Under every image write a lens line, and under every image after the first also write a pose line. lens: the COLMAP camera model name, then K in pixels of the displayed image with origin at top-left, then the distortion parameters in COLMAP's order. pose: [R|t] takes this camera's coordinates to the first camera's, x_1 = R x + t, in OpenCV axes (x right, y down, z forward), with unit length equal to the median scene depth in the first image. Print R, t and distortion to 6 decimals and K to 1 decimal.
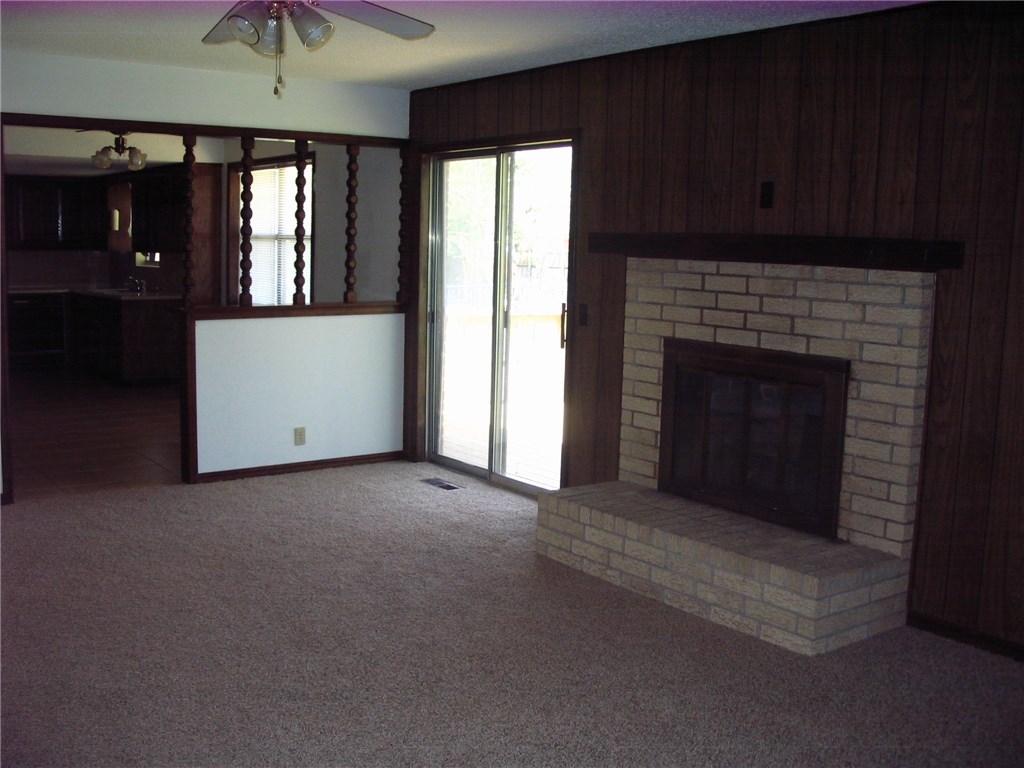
lens RADIAL K [[1087.0, 0, 515.2], [0, 1087.0, 391.3], [0, 0, 1]] dist [-0.168985, 0.177733]
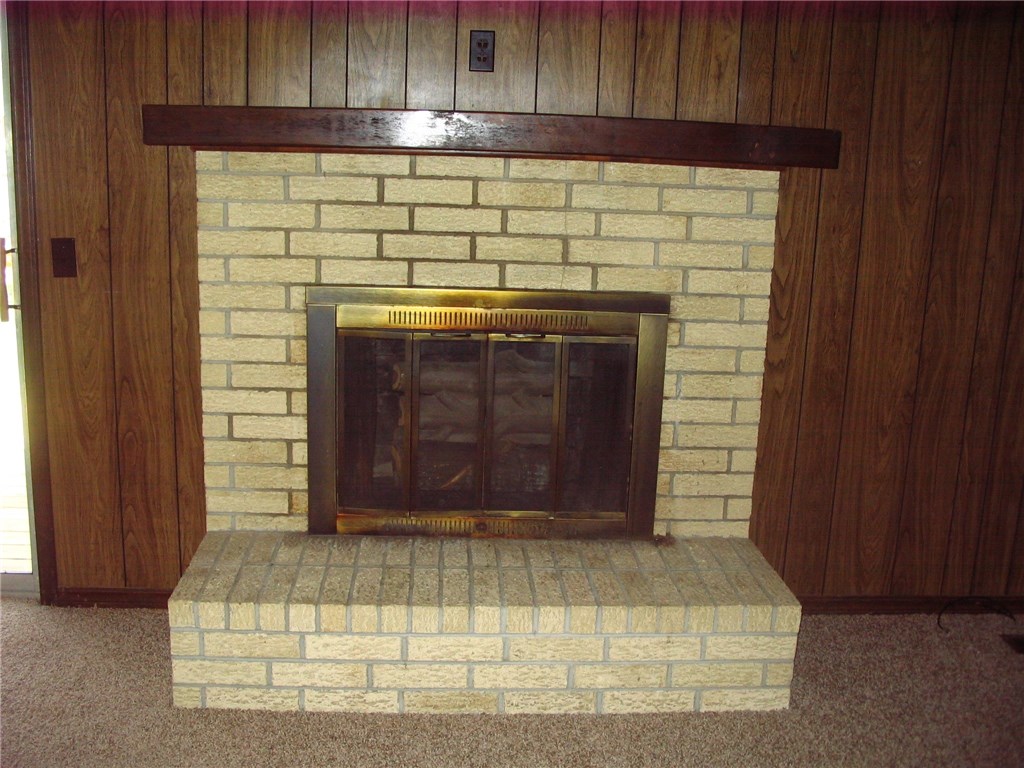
lens RADIAL K [[1087.0, 0, 515.2], [0, 1087.0, 391.3], [0, 0, 1]] dist [-0.168985, 0.177733]
pose [[0.556985, -0.188575, 0.808830, -0.328689], [0.093125, 0.981921, 0.164801, -0.090254], [-0.825285, -0.016470, 0.564477, 0.644945]]
